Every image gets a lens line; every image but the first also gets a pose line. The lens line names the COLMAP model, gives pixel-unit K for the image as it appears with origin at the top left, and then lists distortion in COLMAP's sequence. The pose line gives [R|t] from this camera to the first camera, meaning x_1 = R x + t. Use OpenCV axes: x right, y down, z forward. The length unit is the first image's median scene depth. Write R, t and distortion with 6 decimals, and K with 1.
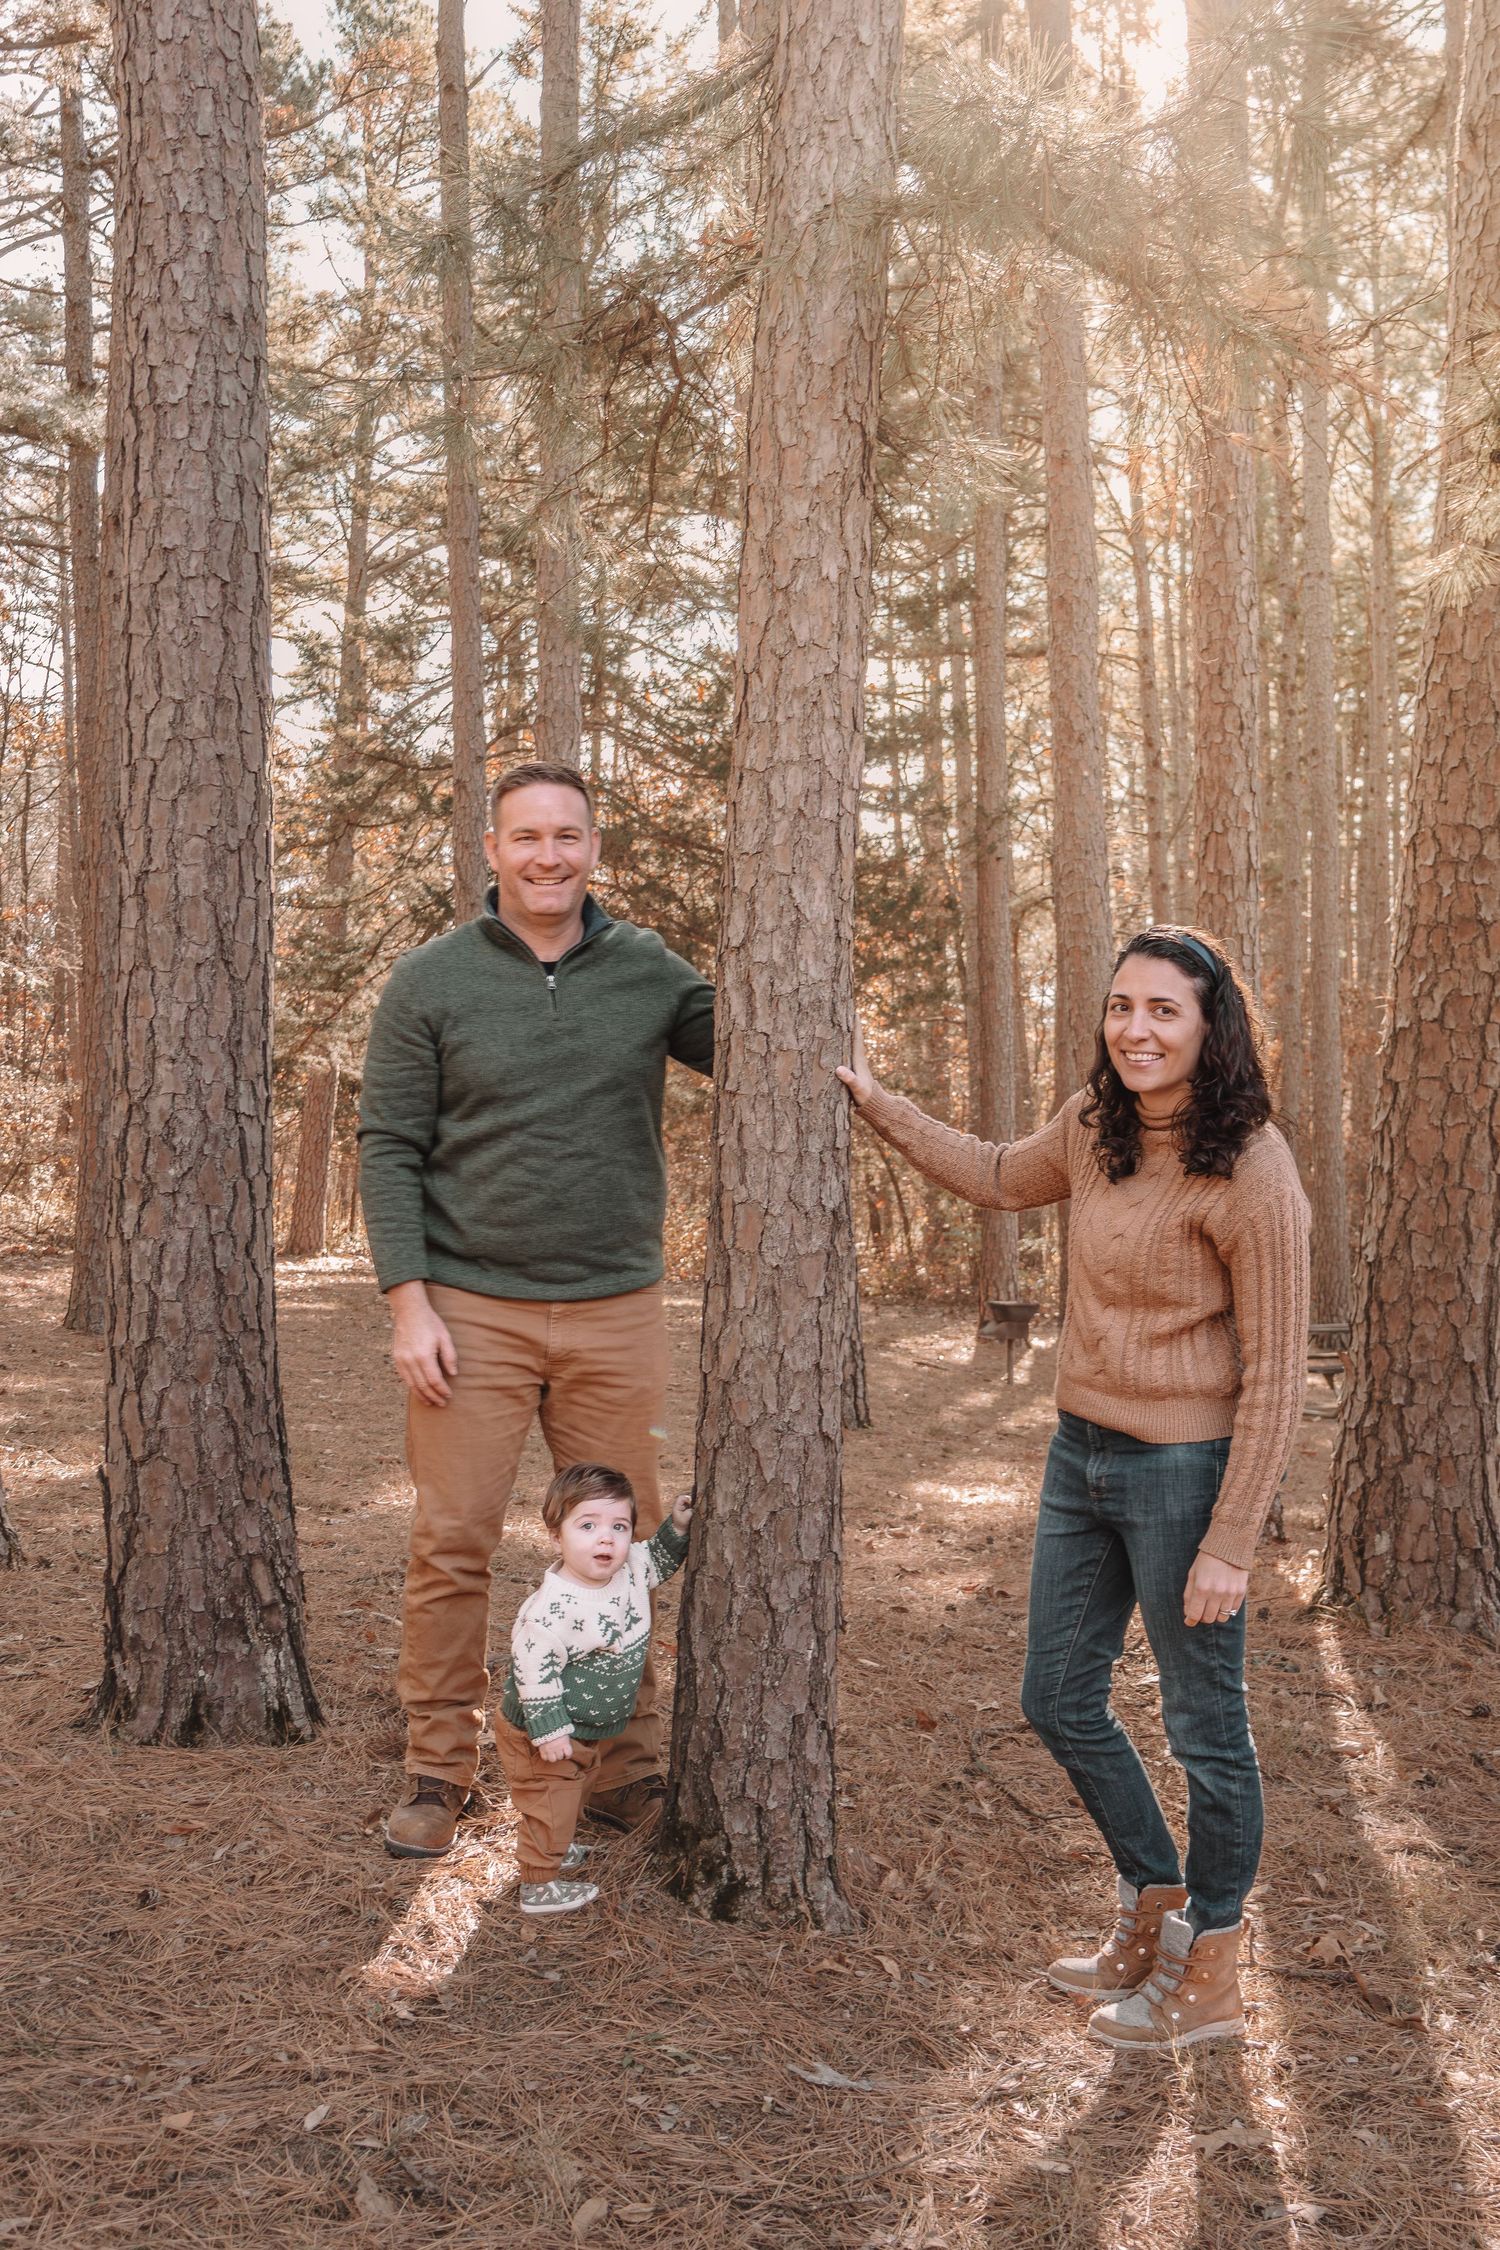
lens RADIAL K [[2329.5, 0, 750.0], [0, 2329.5, 1125.0], [0, 0, 1]] dist [-0.049882, 0.002899]
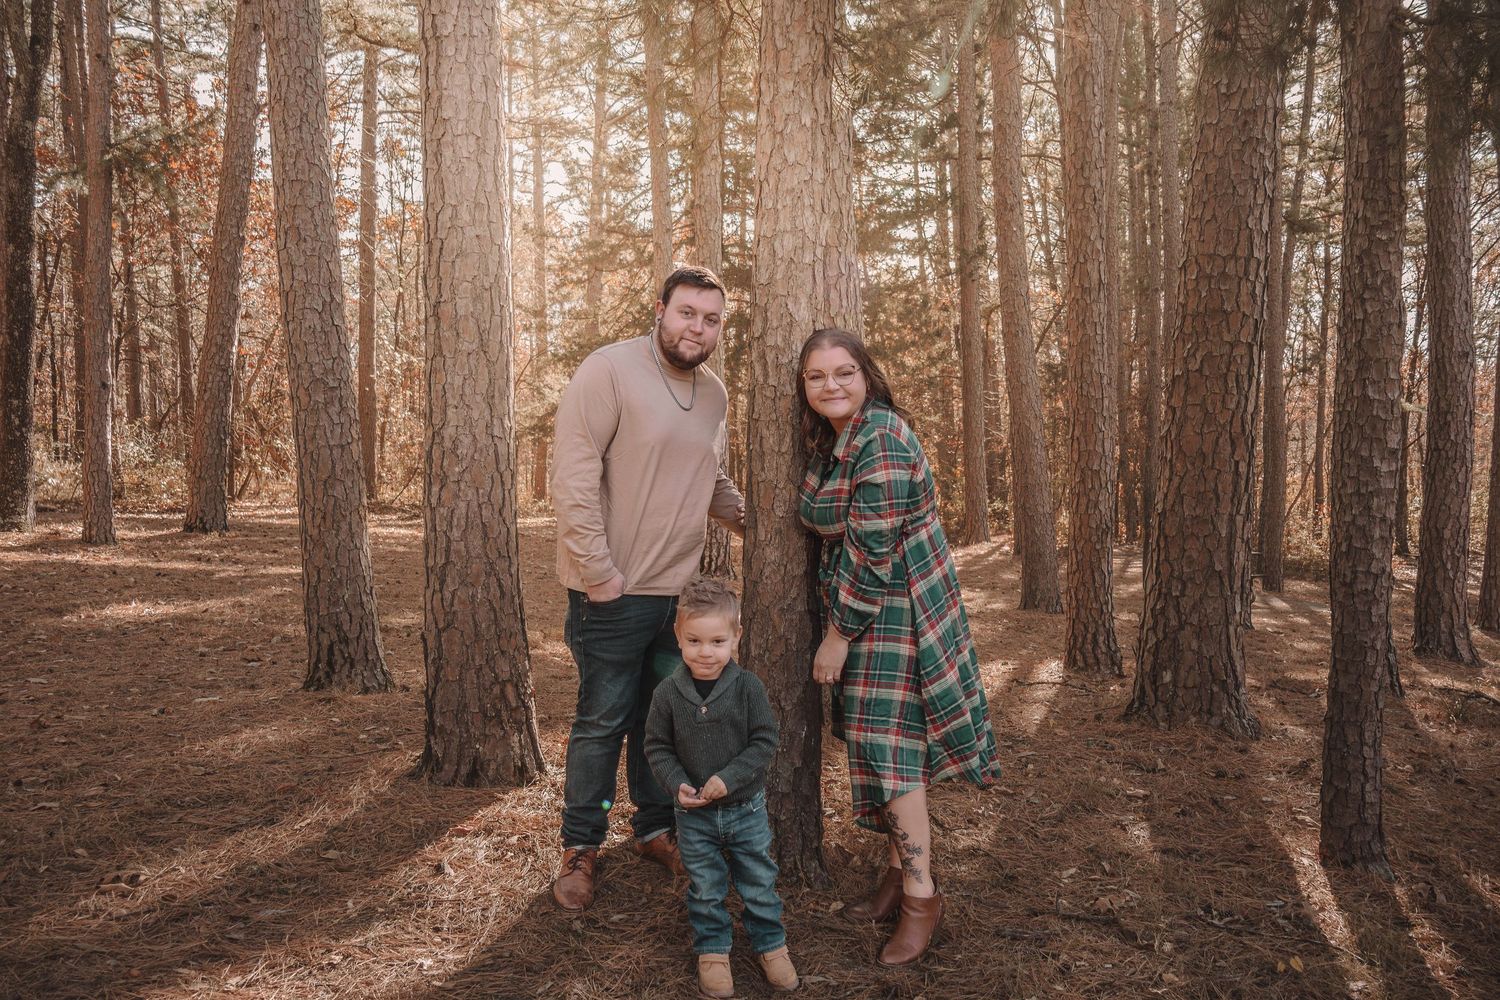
lens RADIAL K [[1402.4, 0, 802.9], [0, 1402.4, 494.0], [0, 0, 1]] dist [0.002338, -0.002377]
pose [[0.996376, -0.012770, -0.084093, 0.108415], [0.015821, 0.999237, 0.035716, 0.004735], [0.083573, -0.036918, 0.995818, -0.060357]]
